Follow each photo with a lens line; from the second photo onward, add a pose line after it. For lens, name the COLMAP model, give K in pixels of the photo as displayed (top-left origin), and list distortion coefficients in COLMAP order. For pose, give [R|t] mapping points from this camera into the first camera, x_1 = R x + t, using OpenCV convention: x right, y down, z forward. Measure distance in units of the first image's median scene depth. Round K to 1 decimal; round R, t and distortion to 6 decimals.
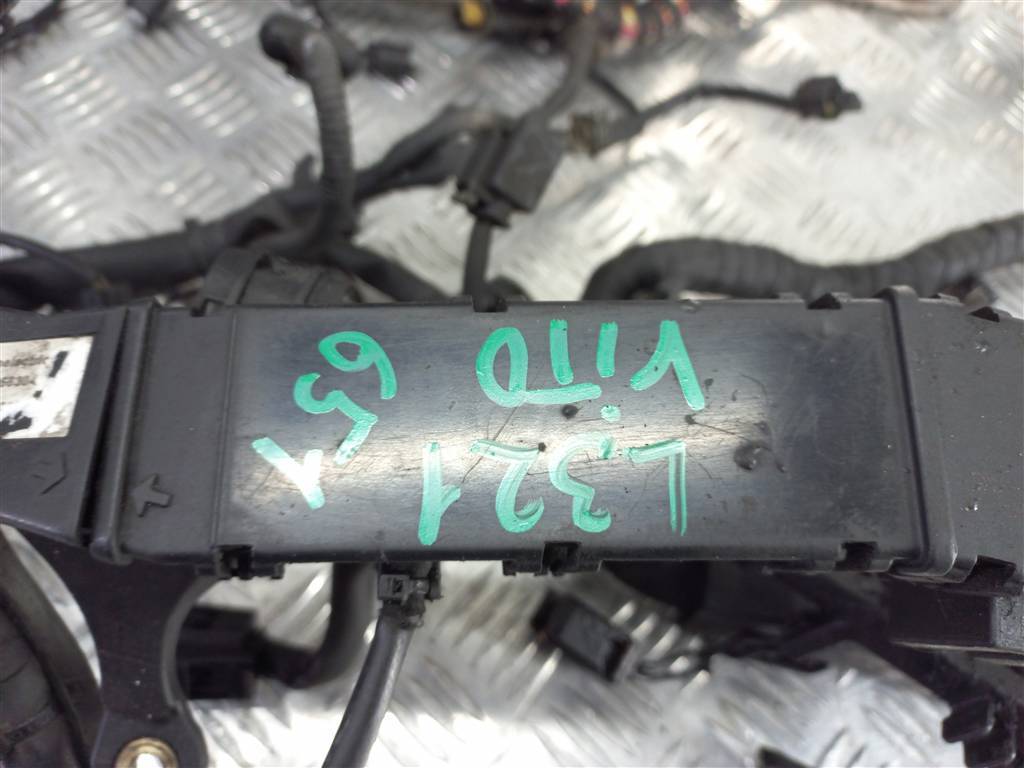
lens RADIAL K [[742.9, 0, 510.9], [0, 742.9, 385.7], [0, 0, 1]] dist [-0.001530, 0.019671]
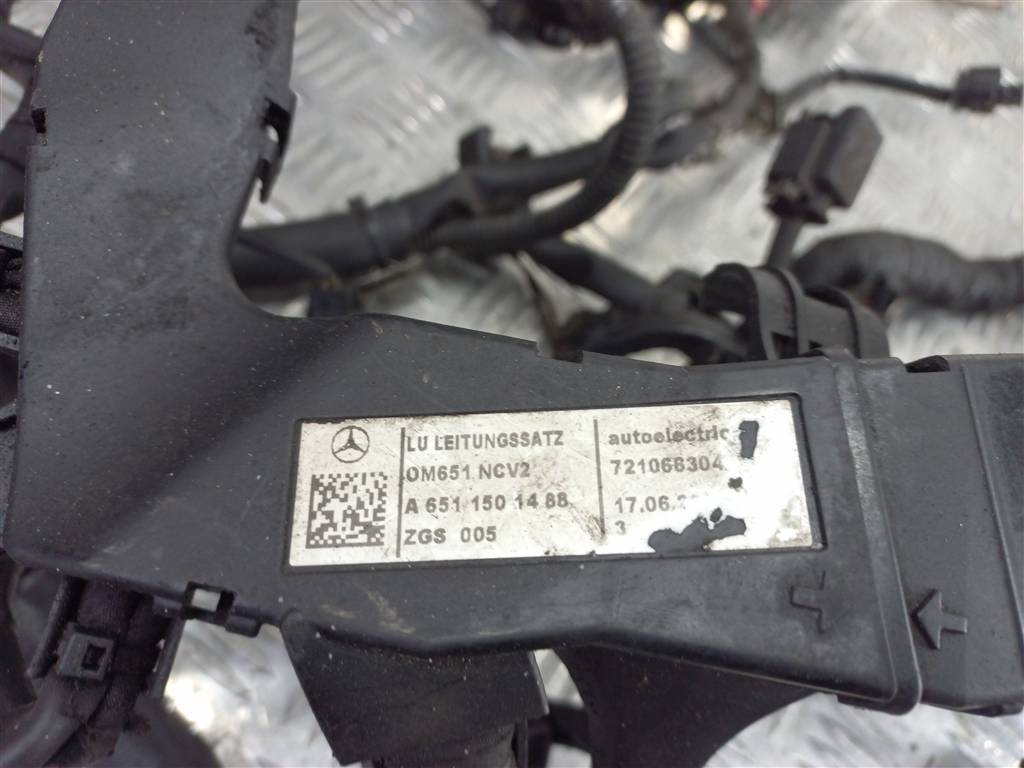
lens RADIAL K [[742.9, 0, 512.3], [0, 742.9, 381.2], [0, 0, 1]] dist [-0.001530, 0.019671]
pose [[0.982682, -0.015992, 0.184610, -0.962348], [0.009464, 0.999300, 0.036188, -0.113230], [-0.185060, -0.033815, 0.982145, 0.334080]]
